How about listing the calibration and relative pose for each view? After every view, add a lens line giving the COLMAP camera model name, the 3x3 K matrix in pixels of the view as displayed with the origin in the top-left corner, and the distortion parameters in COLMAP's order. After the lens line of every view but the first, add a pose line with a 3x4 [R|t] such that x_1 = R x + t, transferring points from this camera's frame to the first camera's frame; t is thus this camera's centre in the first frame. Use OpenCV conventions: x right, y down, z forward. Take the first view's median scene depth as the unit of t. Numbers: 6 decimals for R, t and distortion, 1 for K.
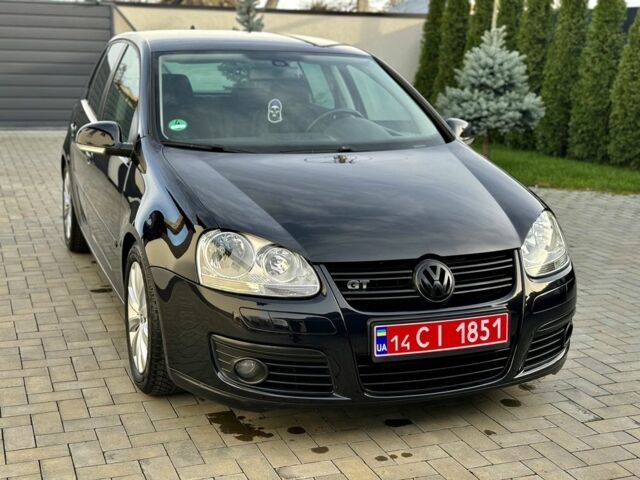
lens RADIAL K [[885.9, 0, 319.4], [0, 885.9, 241.8], [0, 0, 1]] dist [0.123863, 0.000000]
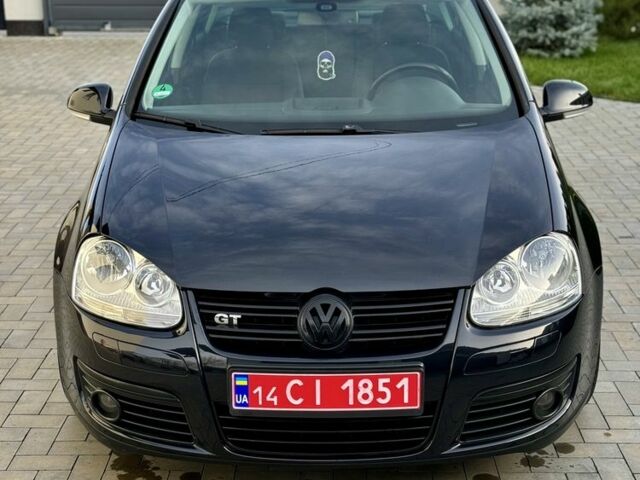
lens RADIAL K [[1176.7, 0, 319.8], [0, 1176.7, 241.8], [0, 0, 1]] dist [0.148731, 0.000000]
pose [[0.925395, 0.080464, -0.370365, 0.491004], [-0.052245, 0.994957, 0.085620, -0.114073], [0.375386, -0.059883, 0.924932, 0.021218]]
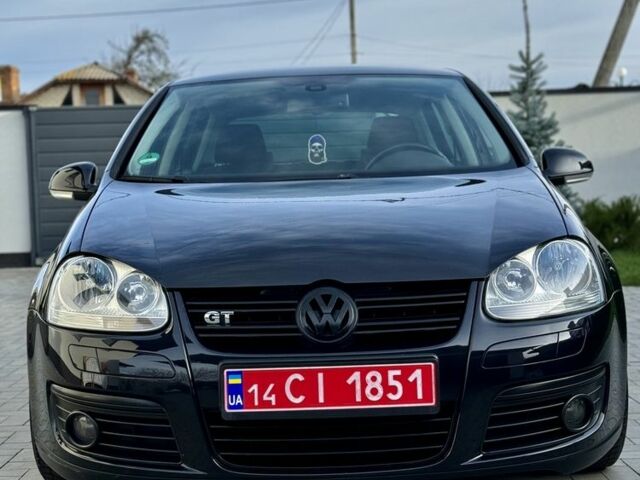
lens RADIAL K [[1176.7, 0, 318.5], [0, 1176.7, 239.3], [0, 0, 1]] dist [0.148731, 0.000000]
pose [[0.930057, -0.033230, -0.365909, 0.457511], [-0.026755, 0.987132, -0.157651, 0.129428], [0.366440, 0.156414, 0.917200, 0.102517]]
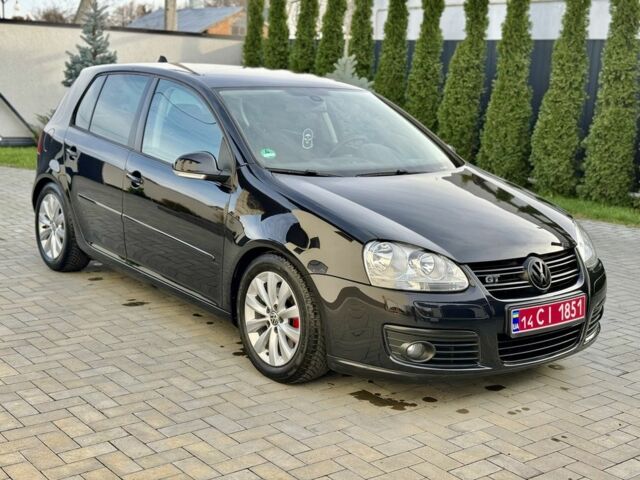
lens RADIAL K [[885.9, 0, 315.1], [0, 885.9, 243.4], [0, 0, 1]] dist [0.123863, 0.000000]
pose [[0.956452, -0.039317, 0.289228, -0.537927], [0.042275, 0.999098, -0.003985, -0.008344], [-0.288811, 0.016038, 0.957252, -0.151474]]
